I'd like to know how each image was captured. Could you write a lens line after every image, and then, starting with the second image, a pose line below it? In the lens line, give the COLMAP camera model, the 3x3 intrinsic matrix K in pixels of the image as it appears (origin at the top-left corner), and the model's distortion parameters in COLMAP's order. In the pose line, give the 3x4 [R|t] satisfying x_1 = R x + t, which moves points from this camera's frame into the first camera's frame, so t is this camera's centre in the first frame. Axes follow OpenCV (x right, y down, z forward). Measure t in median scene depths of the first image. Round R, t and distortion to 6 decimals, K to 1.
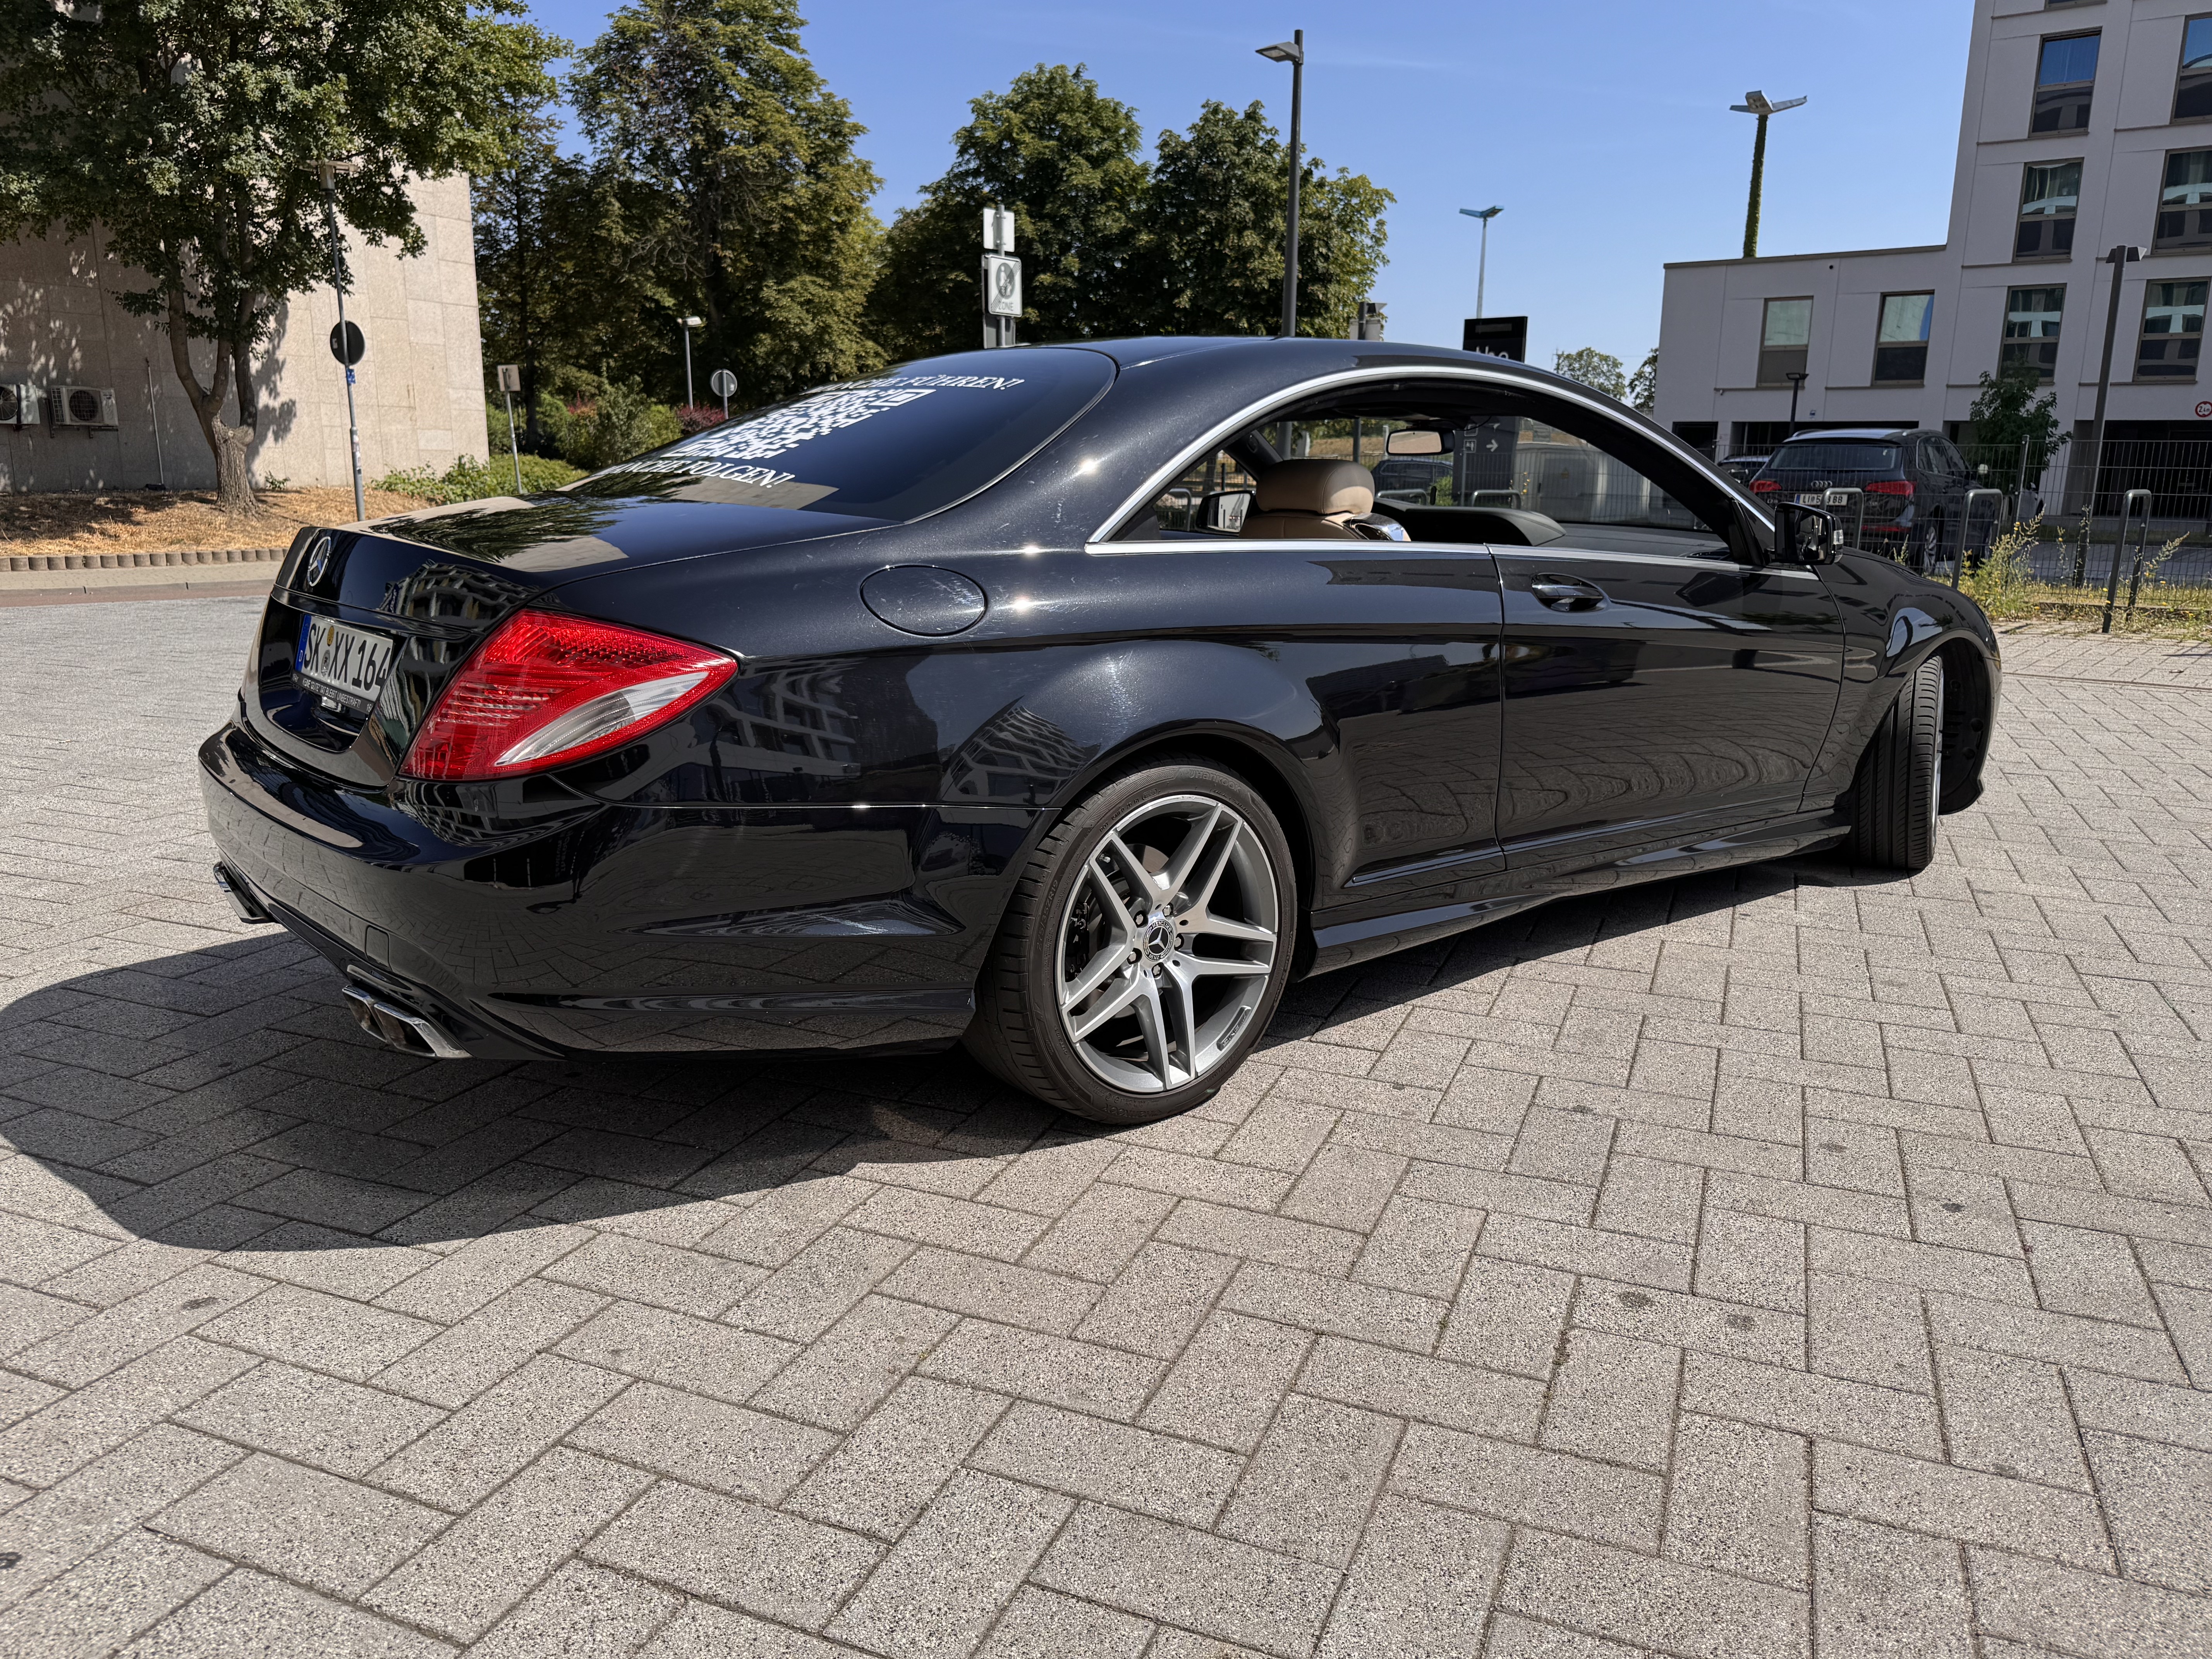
lens RADIAL K [[1630.3, 0, 1121.5], [0, 1630.3, 879.3], [0, 0, 1]] dist [0.021676, -0.027461]
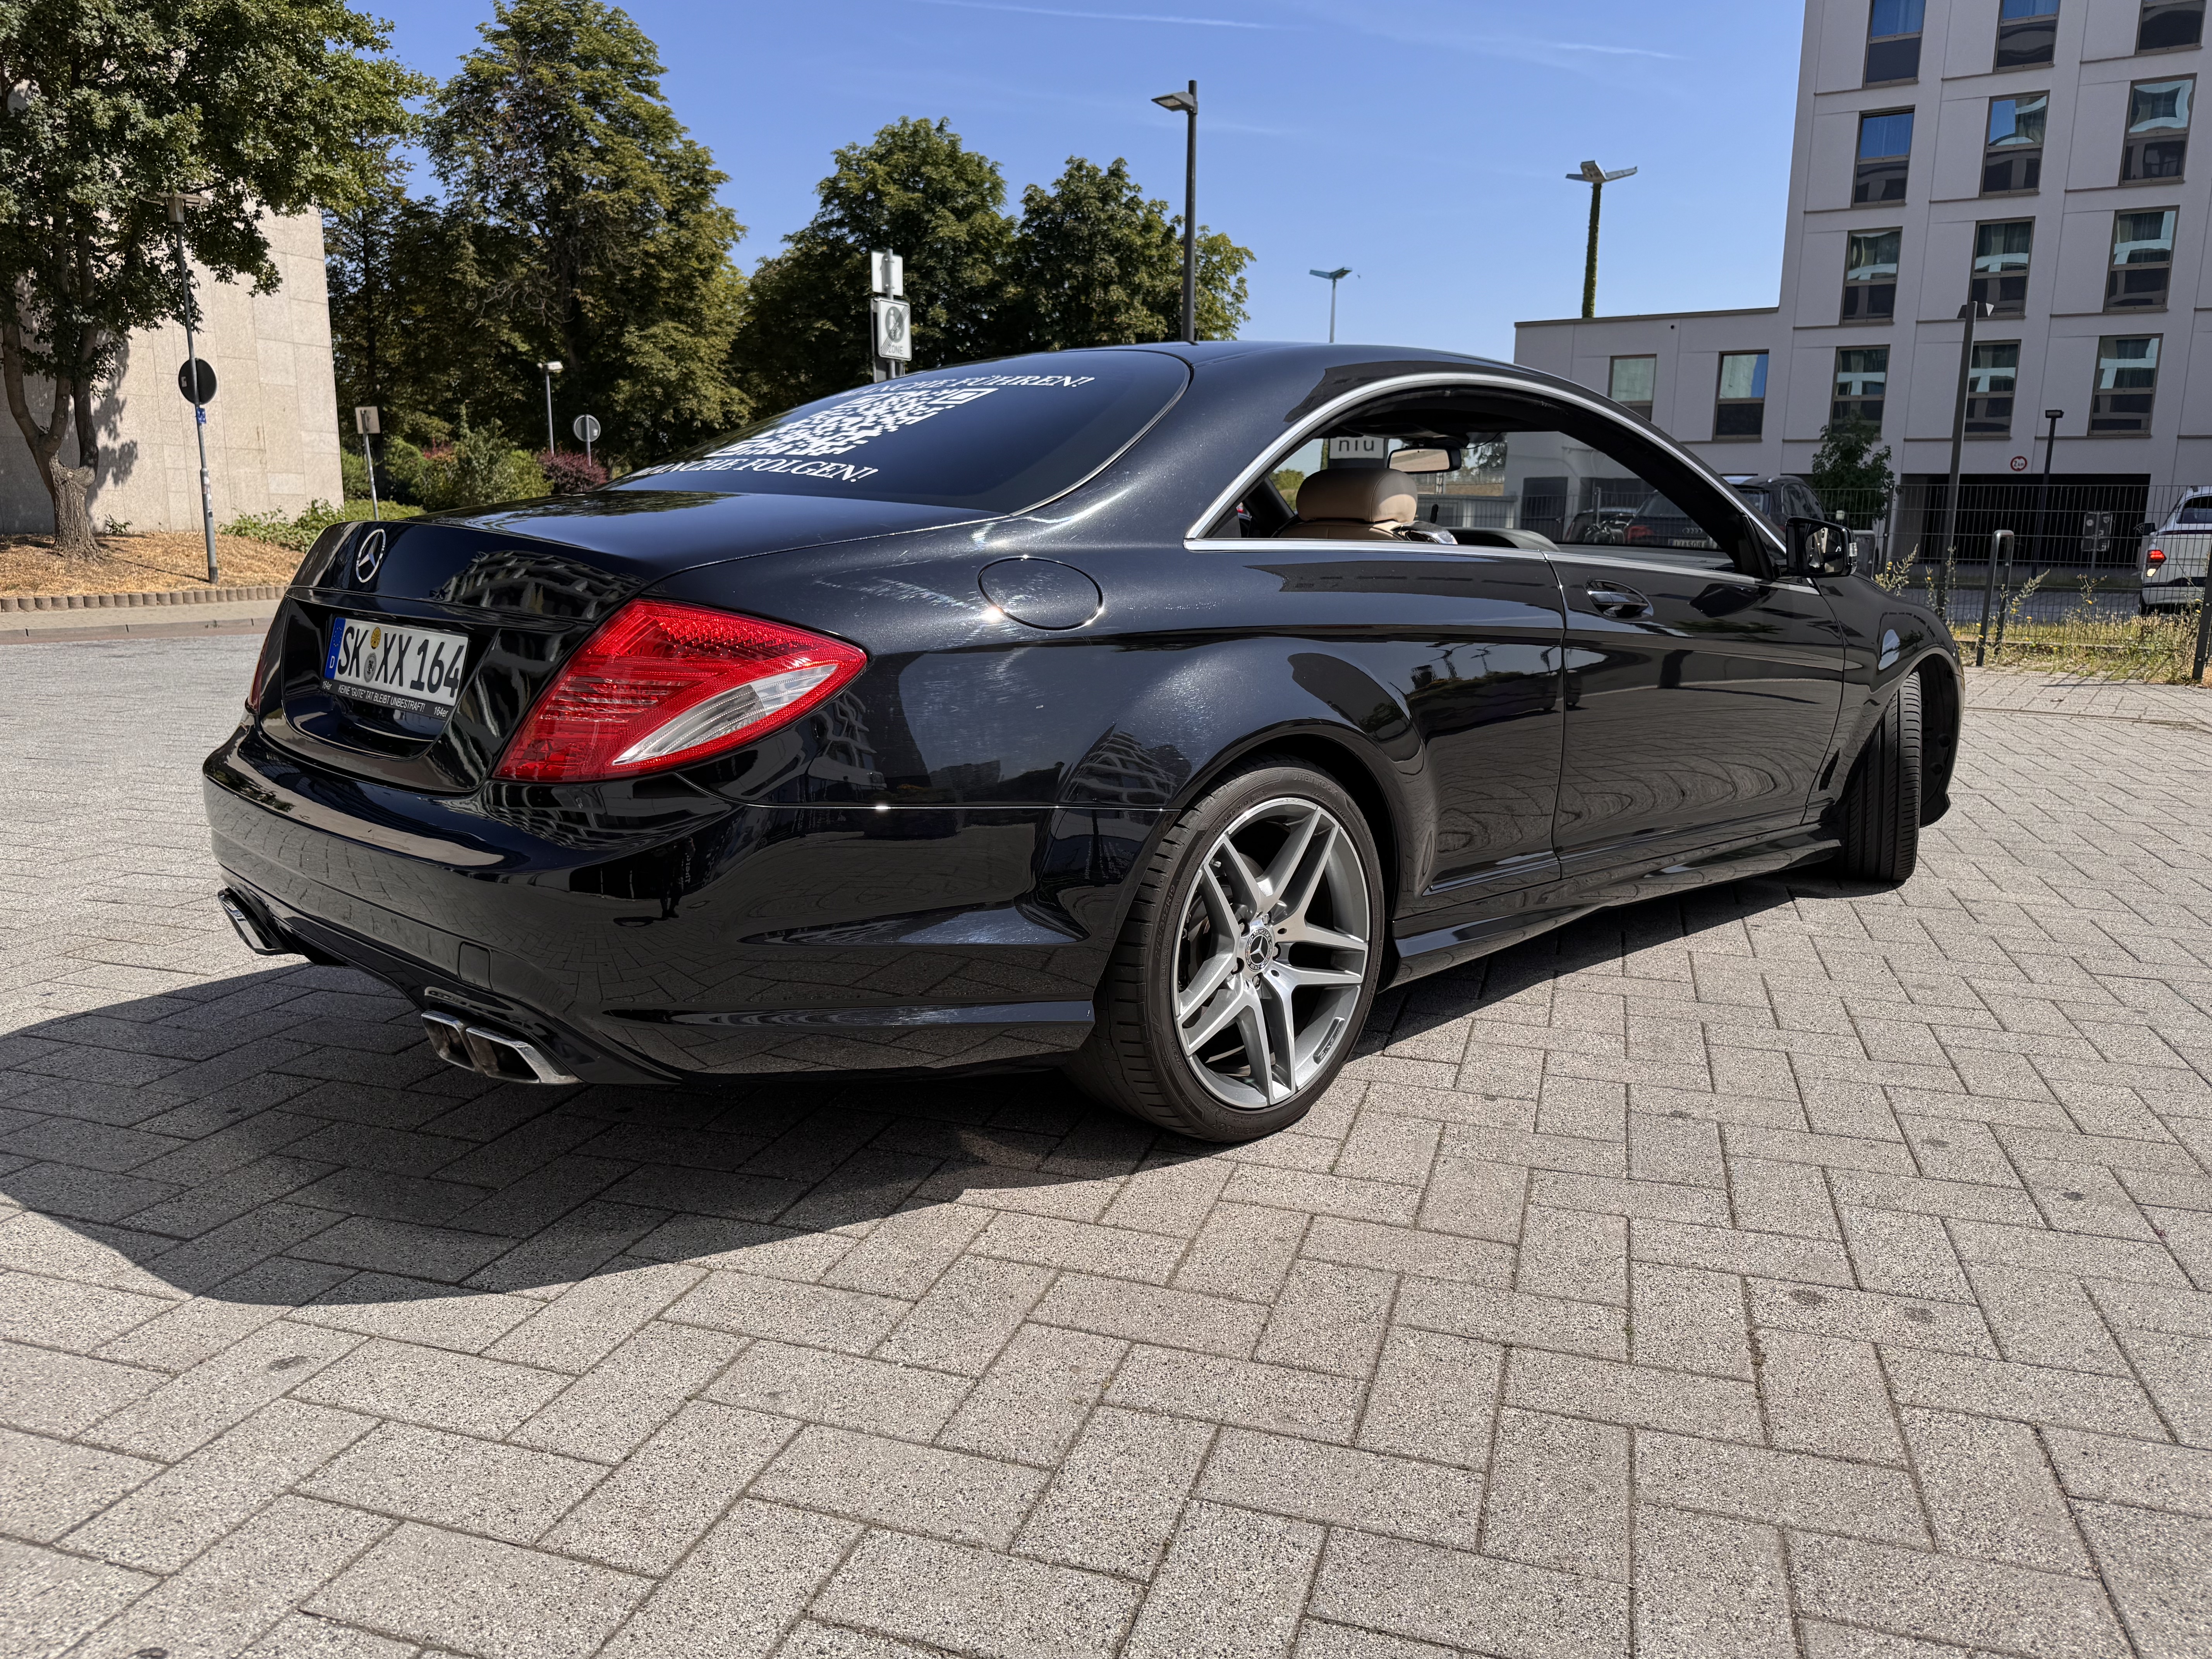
lens RADIAL K [[1630.3, 0, 1126.5], [0, 1630.3, 878.4], [0, 0, 1]] dist [0.021676, -0.027461]
pose [[0.995945, -0.017055, 0.088337, -0.136512], [0.019805, 0.999343, -0.030351, 0.022363], [-0.087762, 0.031977, 0.995628, 0.042615]]
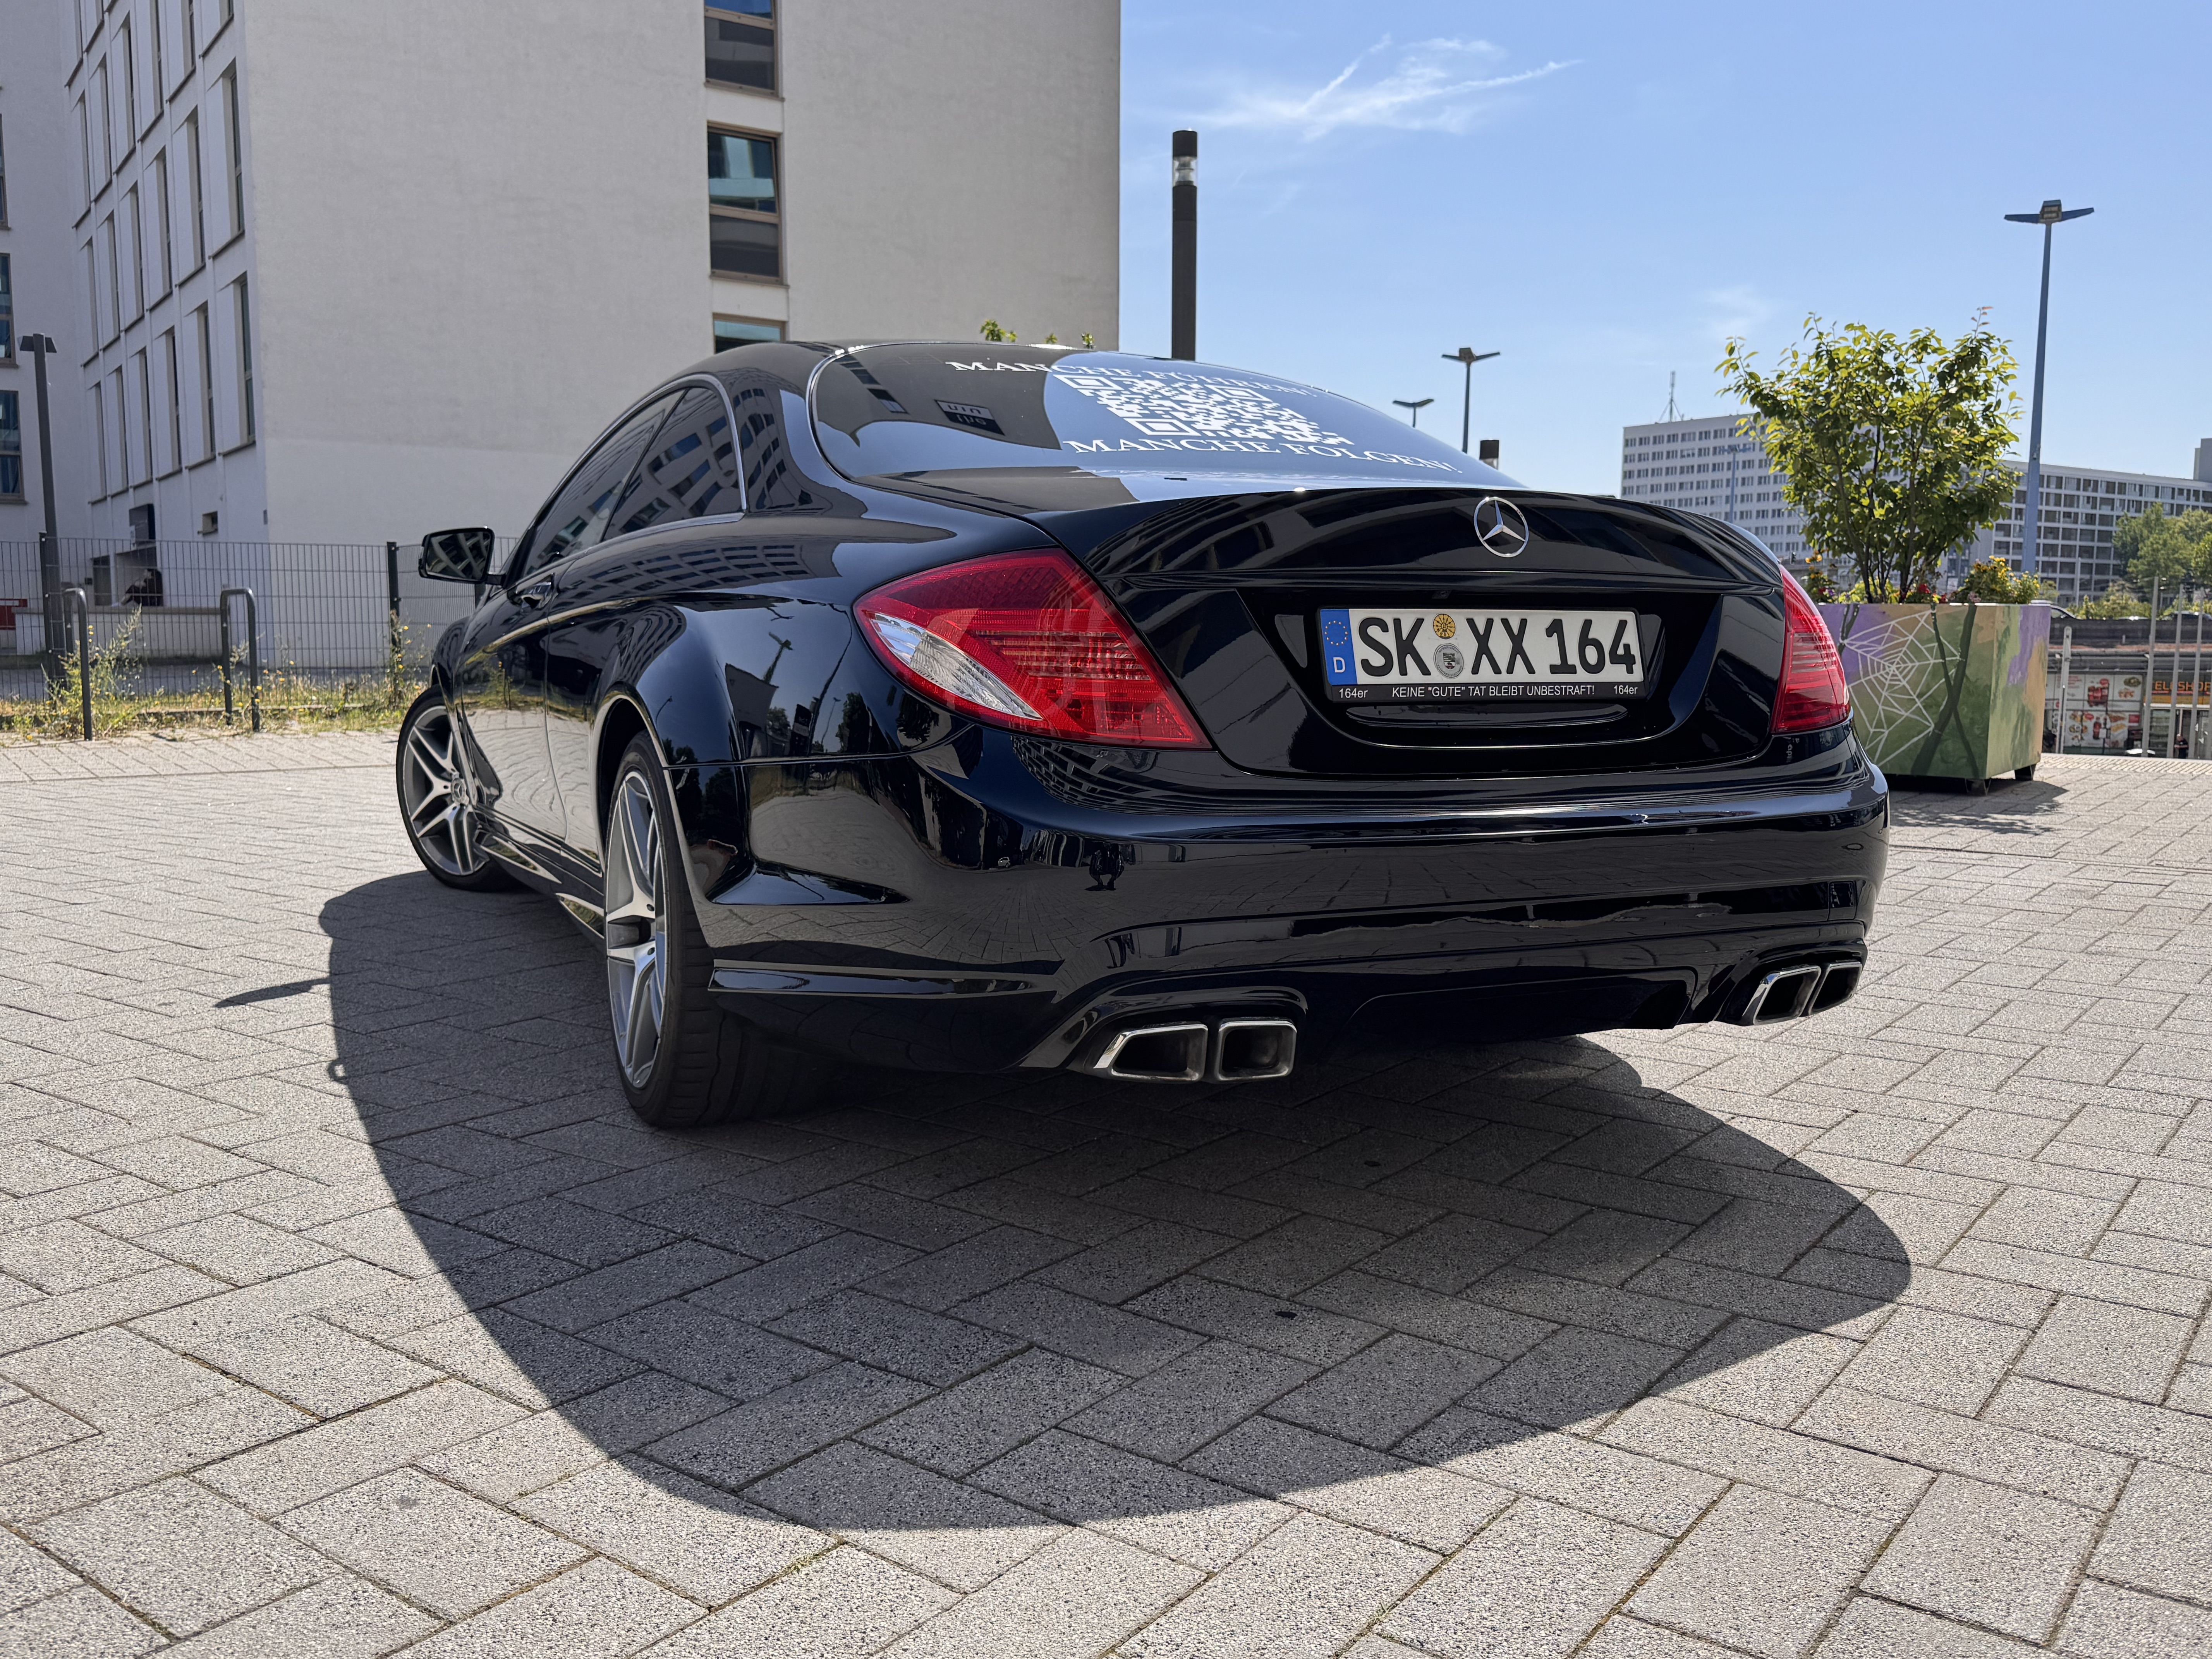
lens RADIAL K [[1870.7, 0, 1115.2], [0, 1870.7, 864.5], [0, 0, 1]] dist [0.058896, -0.101213]
pose [[0.254155, -0.138460, 0.957201, -1.318078], [0.241698, 0.967390, 0.075758, -0.136646], [-0.936476, 0.212099, 0.279332, 0.870732]]
